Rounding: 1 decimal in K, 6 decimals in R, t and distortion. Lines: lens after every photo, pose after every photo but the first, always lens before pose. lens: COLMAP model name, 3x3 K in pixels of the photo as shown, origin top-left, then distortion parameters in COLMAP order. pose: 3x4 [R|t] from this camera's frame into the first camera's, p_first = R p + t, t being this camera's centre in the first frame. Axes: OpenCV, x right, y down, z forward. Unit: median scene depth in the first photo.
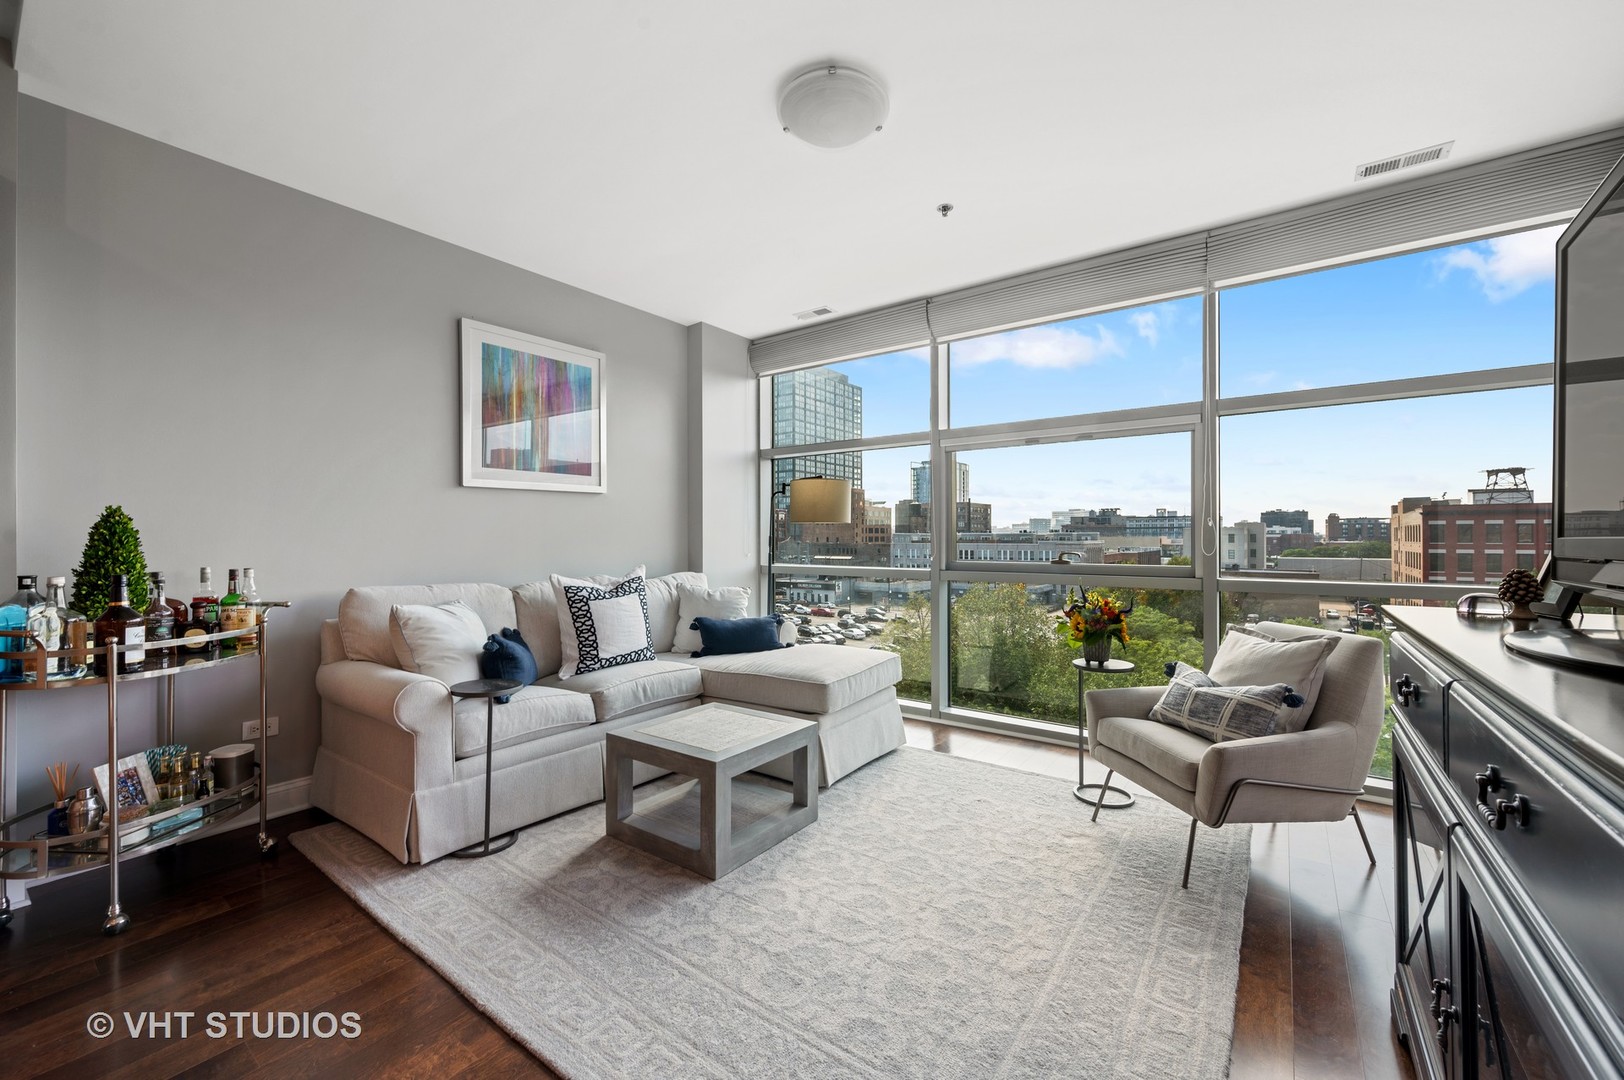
lens RADIAL K [[641.1, 0, 812.4], [0, 641.1, 532.3], [0, 0, 1]] dist [-0.000034, -0.000056]
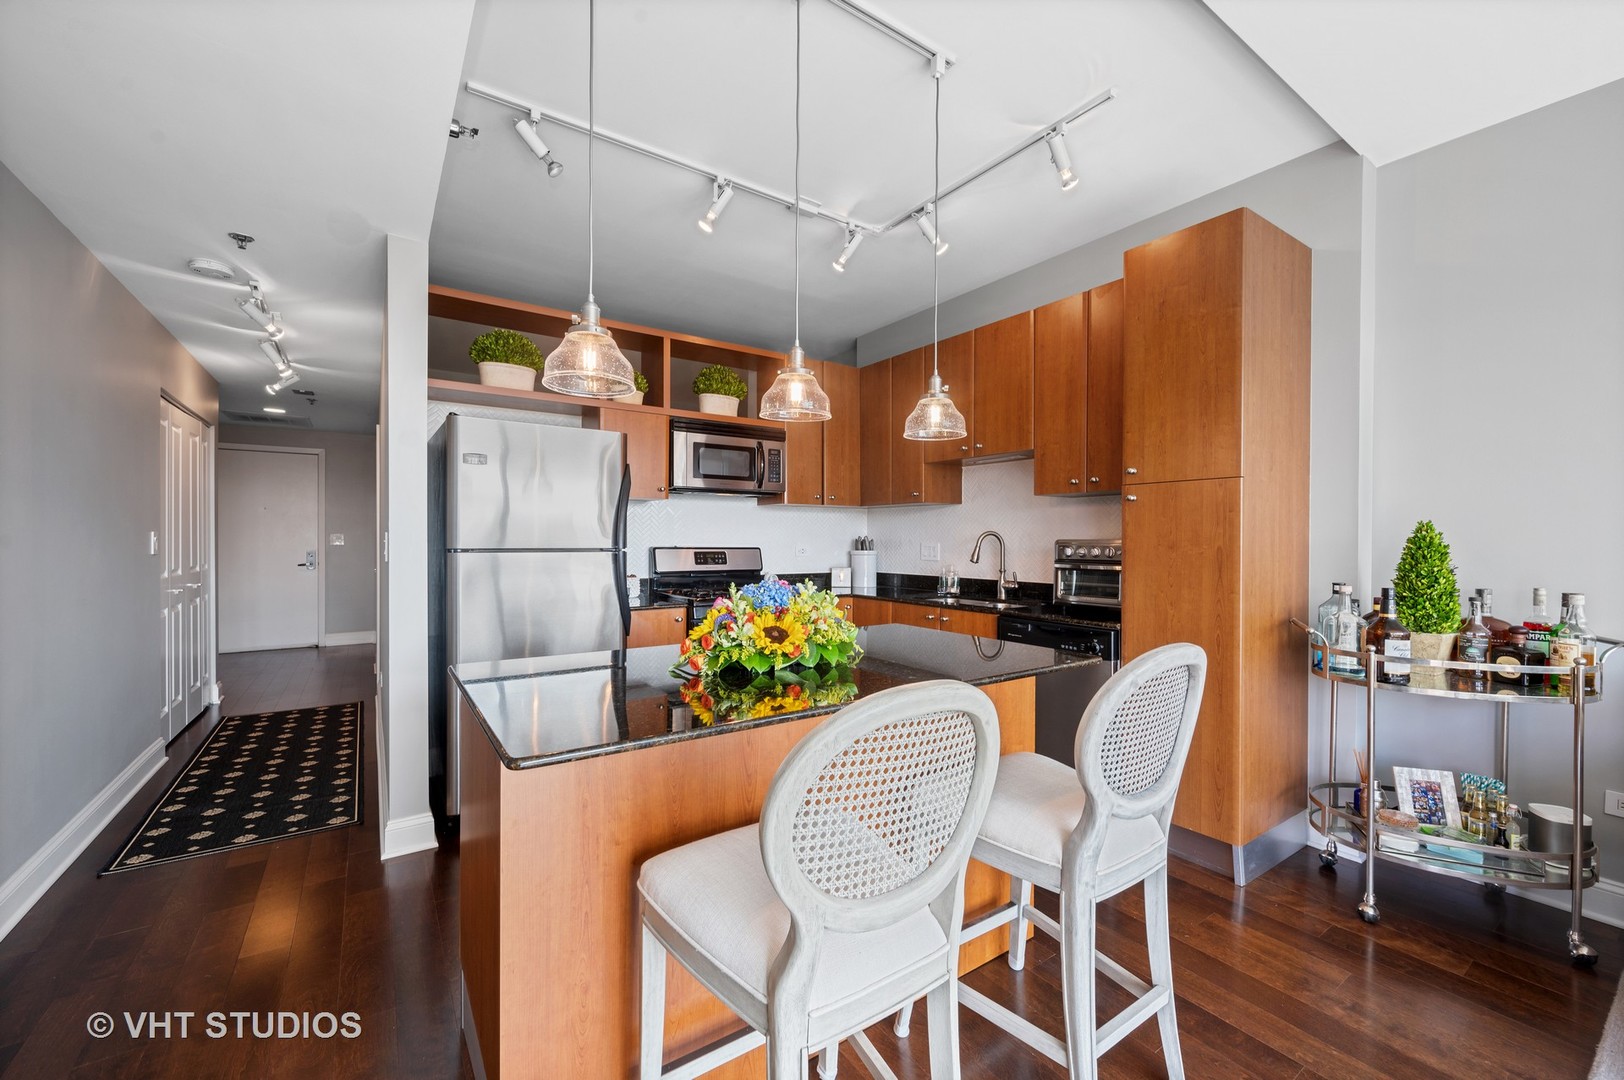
lens RADIAL K [[645.5, 0, 812.0], [0, 645.5, 540.0], [0, 0, 1]] dist [-0.000760, -0.000094]
pose [[-0.331010, 0.005057, -0.943614, 0.142503], [0.002770, 0.999987, 0.004387, -0.012232], [0.943623, -0.001162, -0.331019, 0.283362]]
